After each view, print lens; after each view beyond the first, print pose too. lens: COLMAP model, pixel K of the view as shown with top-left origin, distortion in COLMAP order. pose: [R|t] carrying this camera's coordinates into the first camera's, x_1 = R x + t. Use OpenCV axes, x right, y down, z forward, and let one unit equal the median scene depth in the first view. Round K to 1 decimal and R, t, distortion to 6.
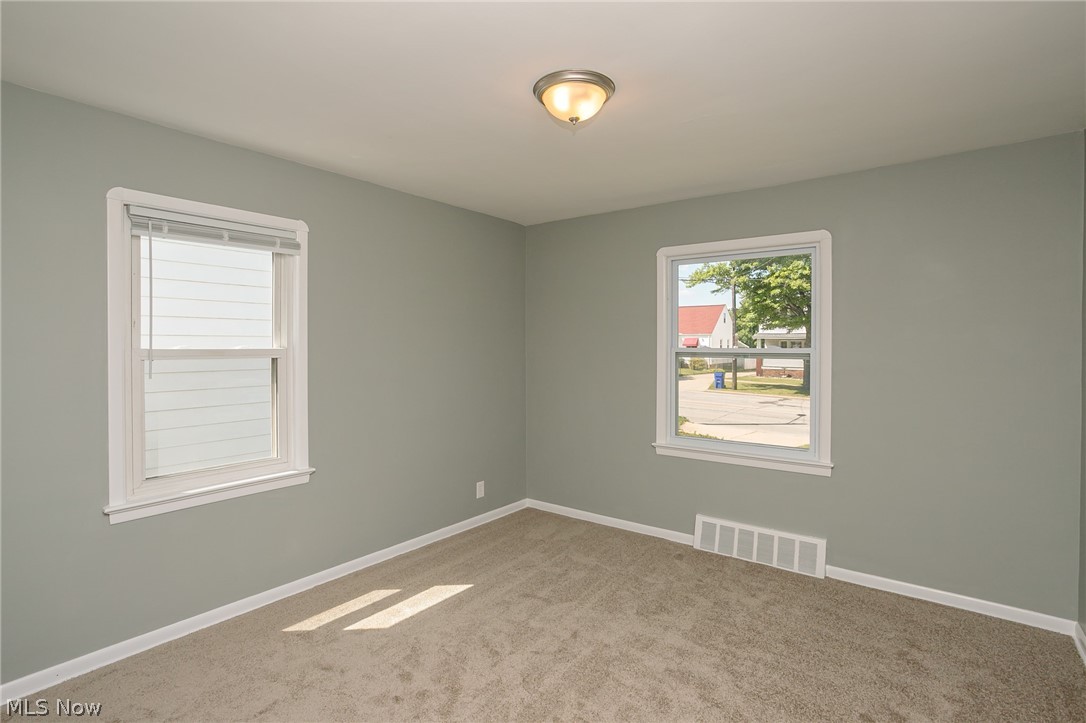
lens RADIAL K [[542.5, 0, 540.8], [0, 542.5, 335.4], [0, 0, 1]] dist [-0.036384, 0.022141]
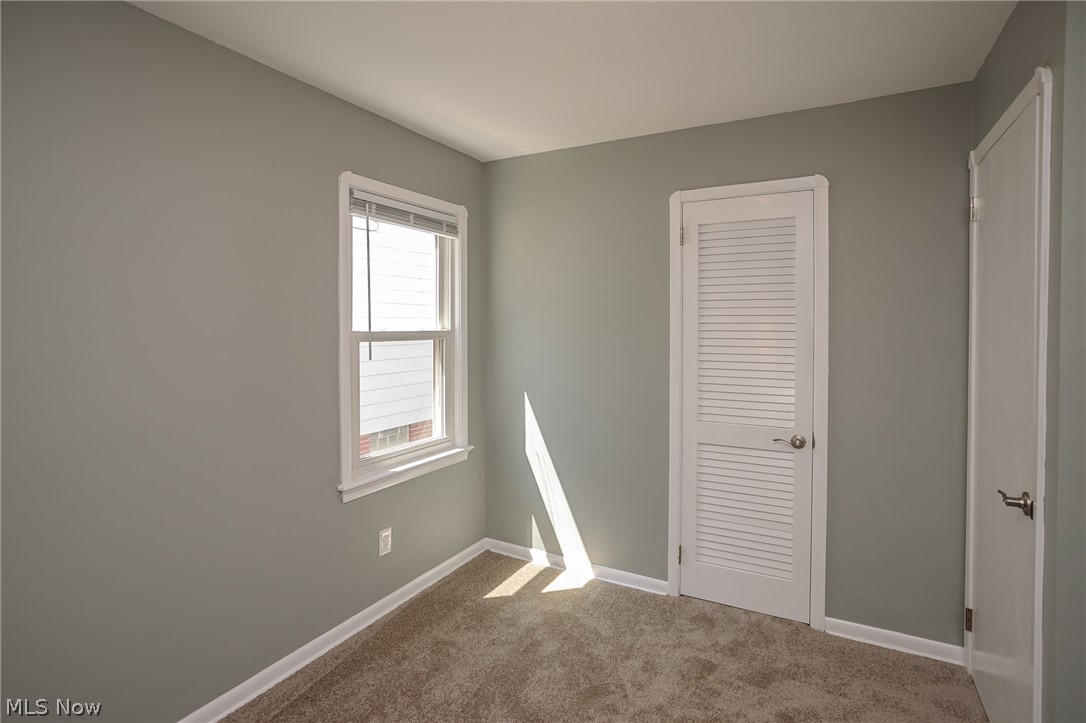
lens RADIAL K [[542.5, 0, 540.8], [0, 542.5, 335.4], [0, 0, 1]] dist [-0.036384, 0.022141]
pose [[0.987810, 0.003306, 0.155627, -0.487871], [-0.008352, 0.999460, 0.031778, -0.000790], [-0.155438, -0.032690, 0.987305, -0.046293]]
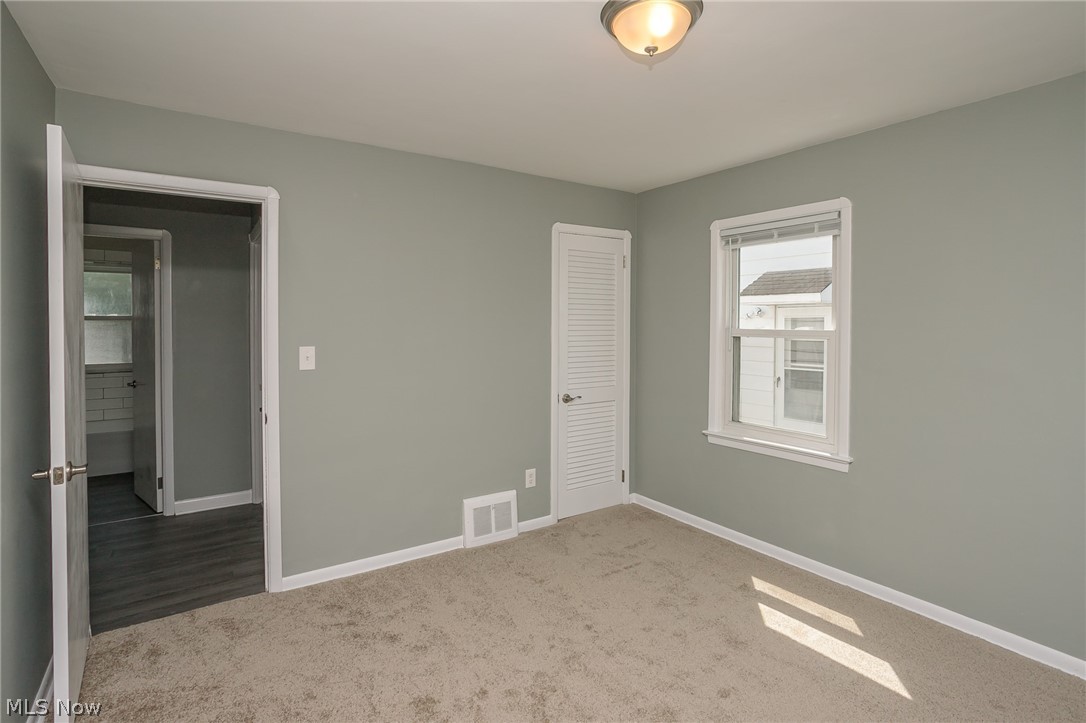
lens RADIAL K [[542.5, 0, 540.8], [0, 542.5, 335.4], [0, 0, 1]] dist [-0.036384, 0.022141]
pose [[-0.304593, 0.025898, -0.952131, 0.664496], [0.007949, 0.999665, 0.024648, 0.002996], [0.952450, -0.000061, -0.304696, 0.828676]]
